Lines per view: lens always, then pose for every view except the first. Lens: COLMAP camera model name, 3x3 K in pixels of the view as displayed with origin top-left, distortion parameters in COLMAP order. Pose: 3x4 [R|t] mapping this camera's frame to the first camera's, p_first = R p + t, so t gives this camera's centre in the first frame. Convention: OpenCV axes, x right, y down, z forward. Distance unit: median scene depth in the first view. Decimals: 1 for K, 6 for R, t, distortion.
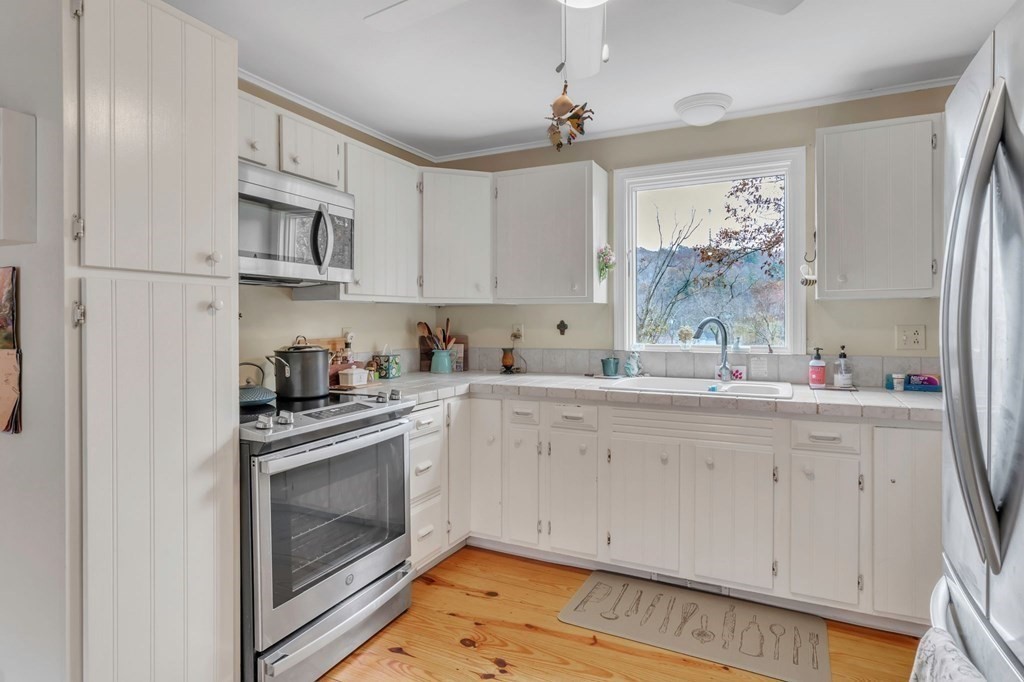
lens RADIAL K [[549.6, 0, 521.3], [0, 549.6, 329.8], [0, 0, 1]] dist [-0.005287, 0.001915]
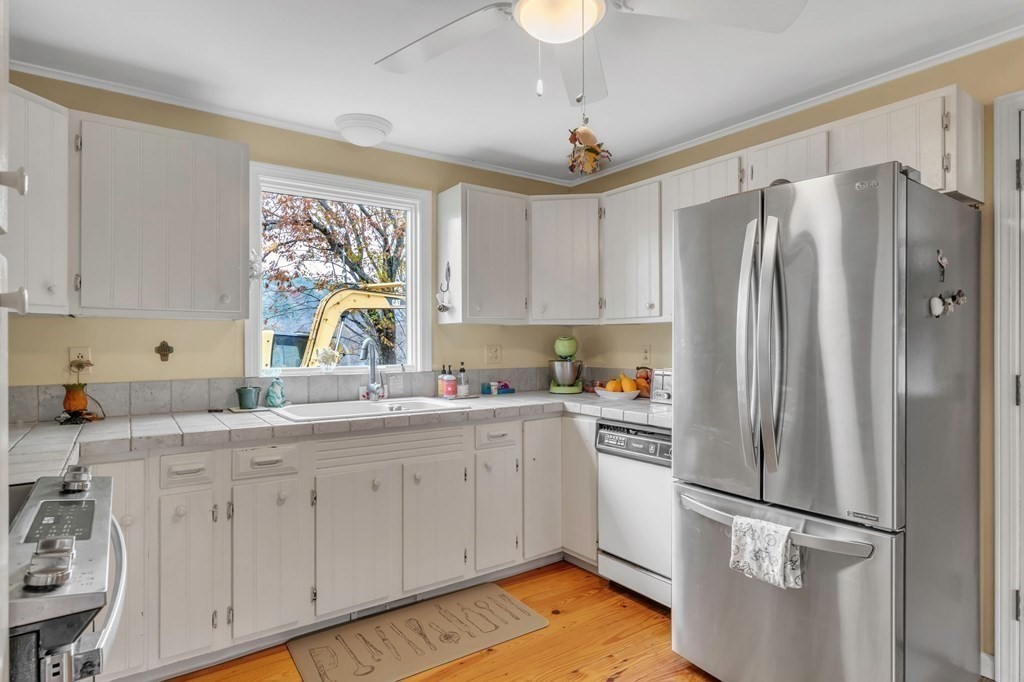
lens RADIAL K [[556.6, 0, 515.9], [0, 556.6, 345.5], [0, 0, 1]] dist [-0.001175, 0.000904]
pose [[0.483262, -0.004653, 0.875463, -0.443620], [0.014374, 0.999893, -0.002620, -0.003256], [-0.875358, 0.013850, 0.483277, 0.290244]]
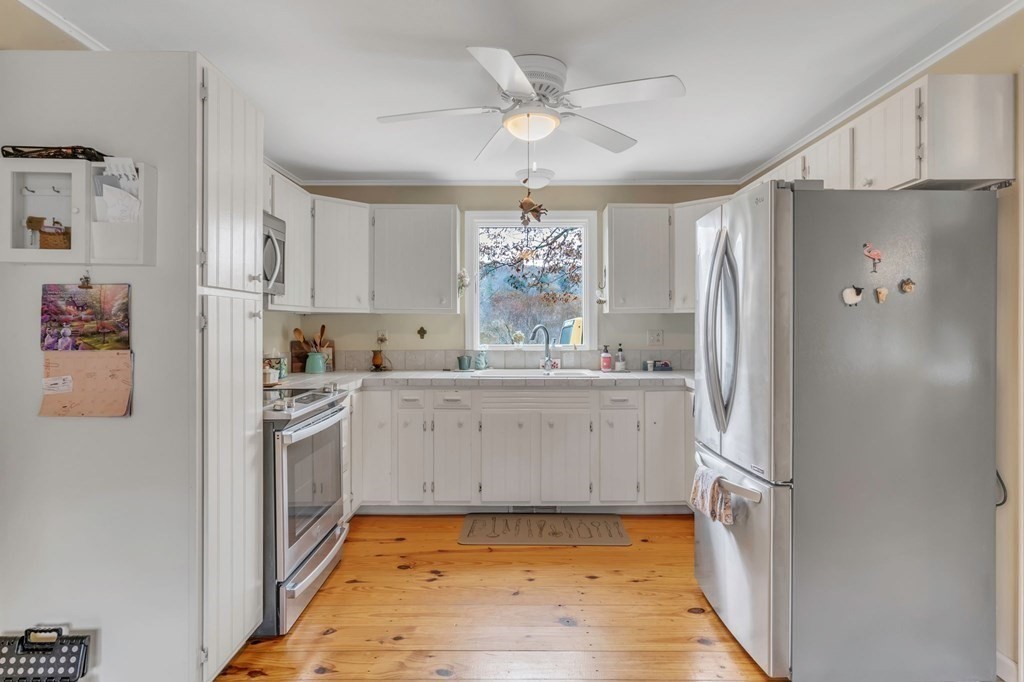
lens RADIAL K [[549.8, 0, 519.6], [0, 549.8, 334.7], [0, 0, 1]] dist [-0.013091, 0.009330]
pose [[0.900015, -0.005132, 0.435828, -0.339228], [0.006346, 0.999979, -0.001330, 0.004499], [-0.435812, 0.003962, 0.900029, -0.266205]]
